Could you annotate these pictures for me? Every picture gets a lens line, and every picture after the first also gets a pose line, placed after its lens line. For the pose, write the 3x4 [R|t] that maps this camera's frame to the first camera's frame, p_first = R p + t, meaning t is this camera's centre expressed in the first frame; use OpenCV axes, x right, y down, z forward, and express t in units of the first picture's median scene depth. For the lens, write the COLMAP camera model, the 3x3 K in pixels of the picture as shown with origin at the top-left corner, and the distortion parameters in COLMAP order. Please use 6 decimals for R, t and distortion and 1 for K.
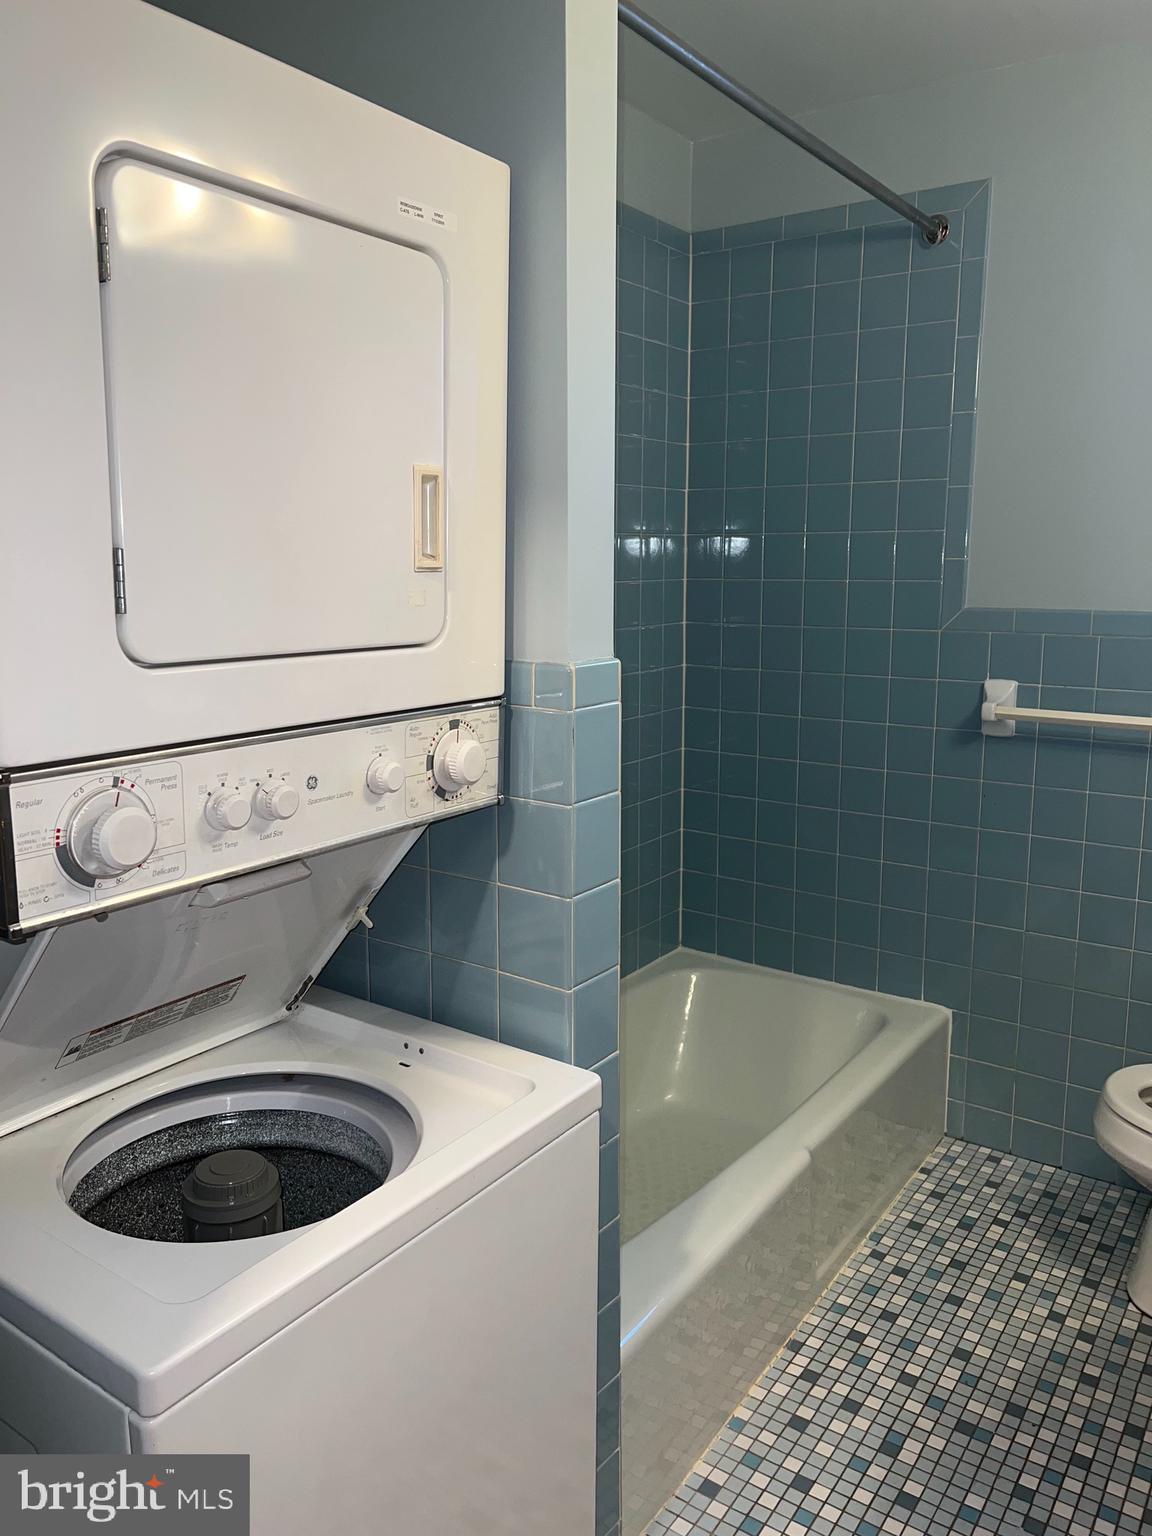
lens RADIAL K [[1154.8, 0, 573.6], [0, 1154.8, 764.5], [0, 0, 1]] dist [0.061675, -0.057904]
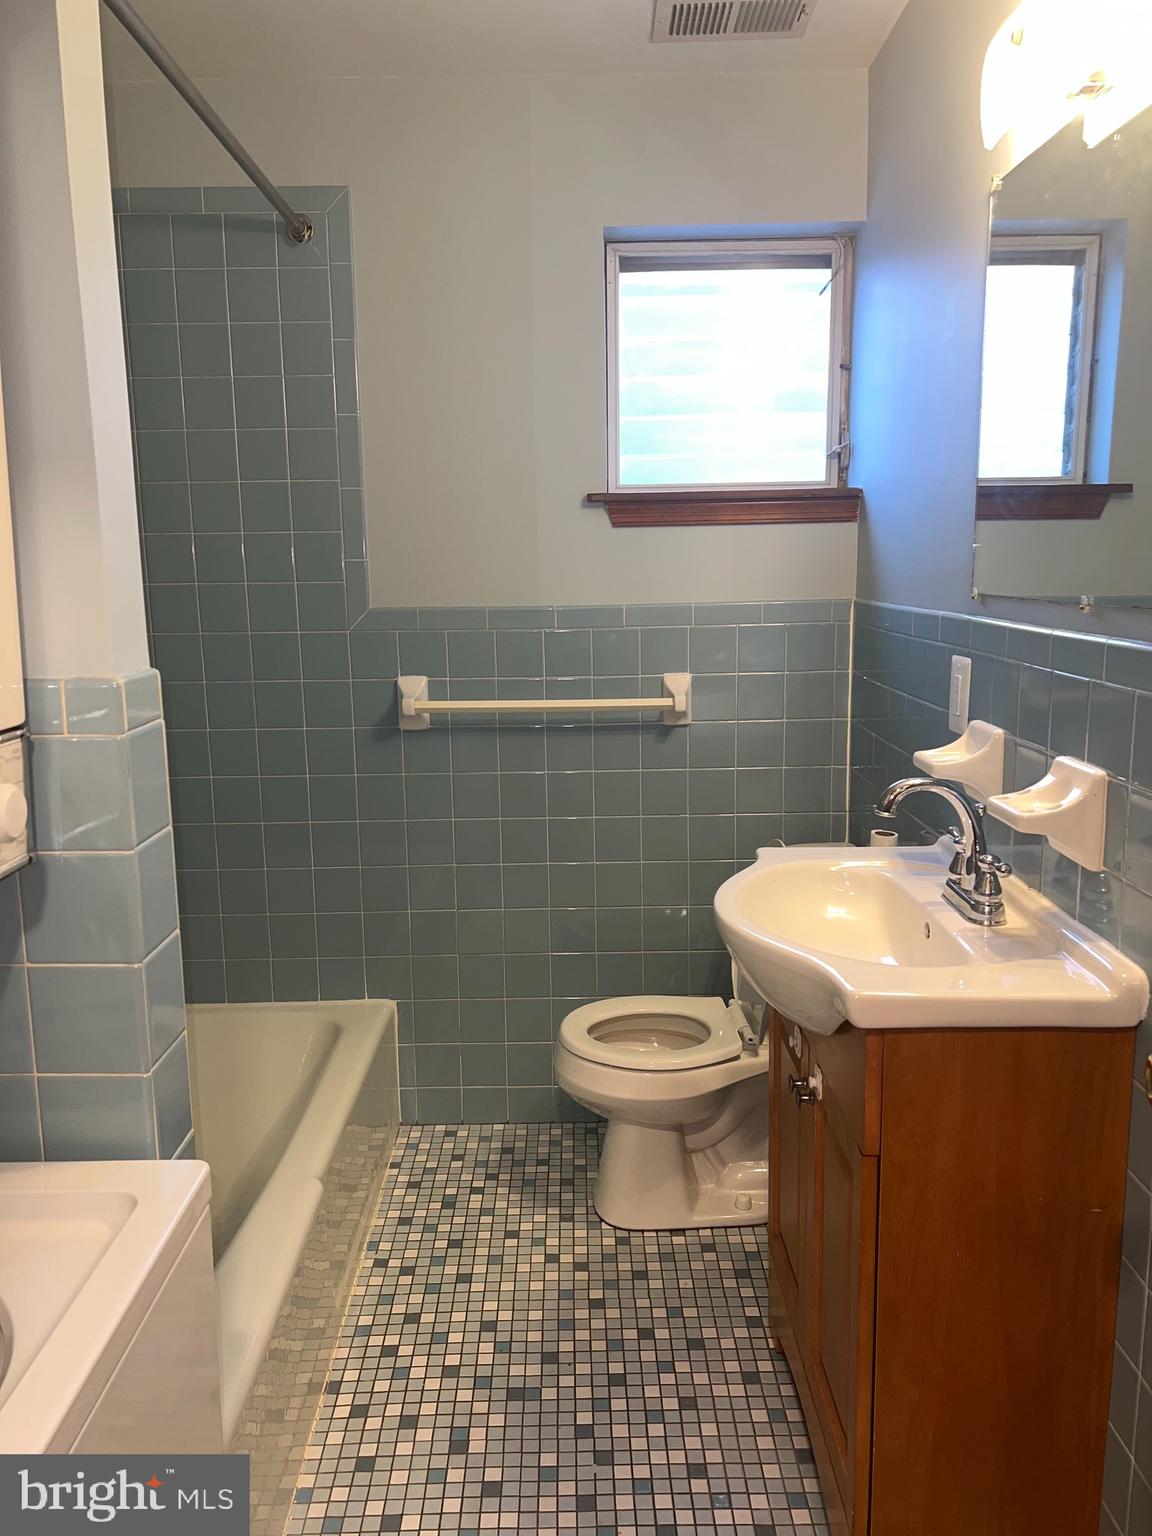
lens RADIAL K [[1154.8, 0, 575.3], [0, 1154.8, 761.4], [0, 0, 1]] dist [0.061675, -0.057904]
pose [[0.821406, -0.109106, 0.559811, -0.115804], [0.115336, 0.993029, 0.024309, -0.005977], [-0.558561, 0.044598, 0.828263, 0.076653]]
